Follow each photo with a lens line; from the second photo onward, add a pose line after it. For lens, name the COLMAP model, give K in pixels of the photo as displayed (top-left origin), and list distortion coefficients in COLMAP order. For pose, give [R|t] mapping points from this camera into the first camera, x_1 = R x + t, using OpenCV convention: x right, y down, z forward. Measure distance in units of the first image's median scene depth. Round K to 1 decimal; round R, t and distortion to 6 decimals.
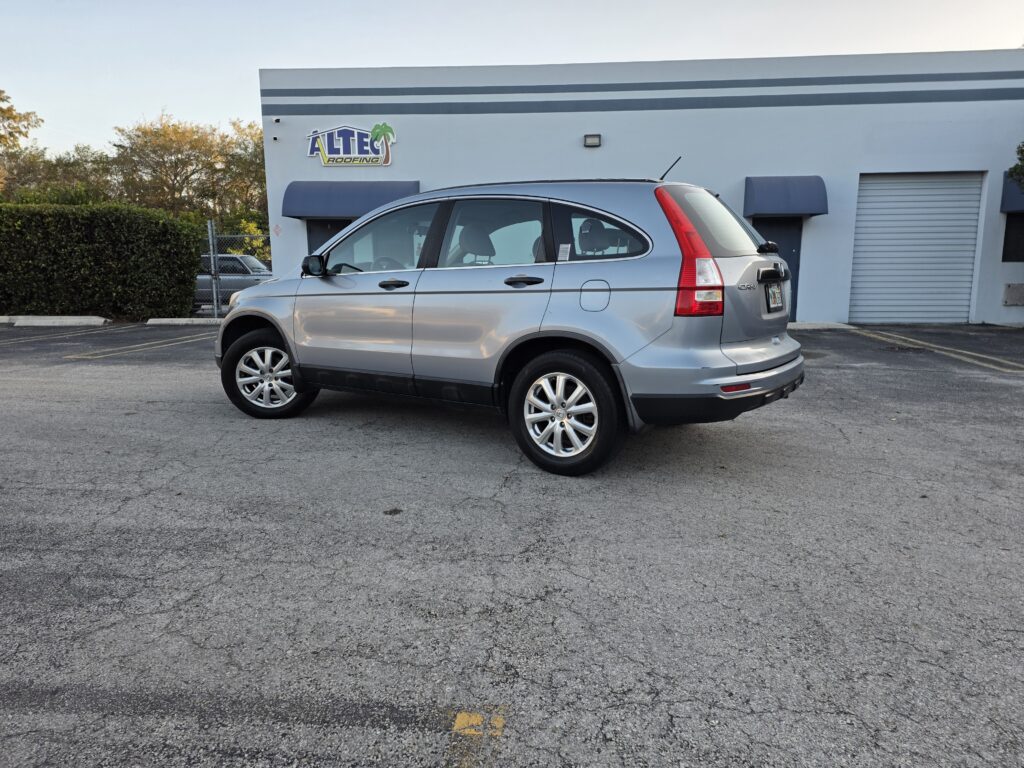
lens RADIAL K [[682.6, 0, 521.4], [0, 682.6, 386.6], [0, 0, 1]] dist [0.062247, -0.031721]
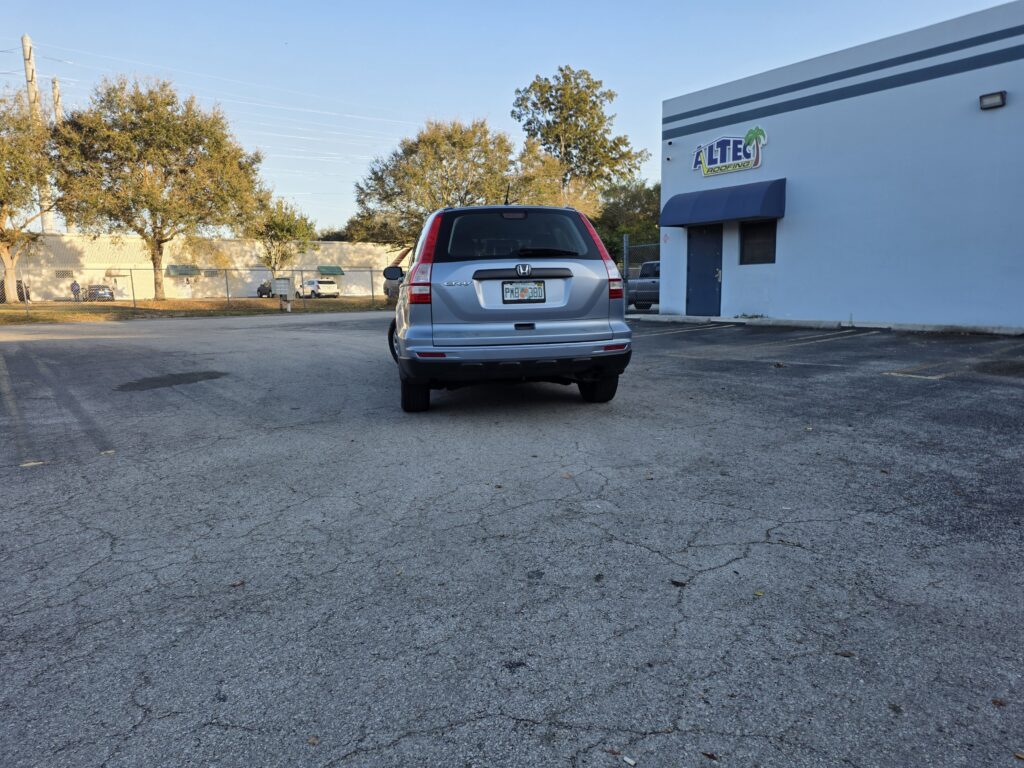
lens RADIAL K [[682.6, 0, 507.9], [0, 682.6, 382.6], [0, 0, 1]] dist [0.062247, -0.031721]
pose [[0.676834, 0.093250, -0.730206, 0.340088], [-0.098171, 0.994518, 0.036007, -0.001830], [0.729560, 0.047314, 0.682278, 0.037459]]
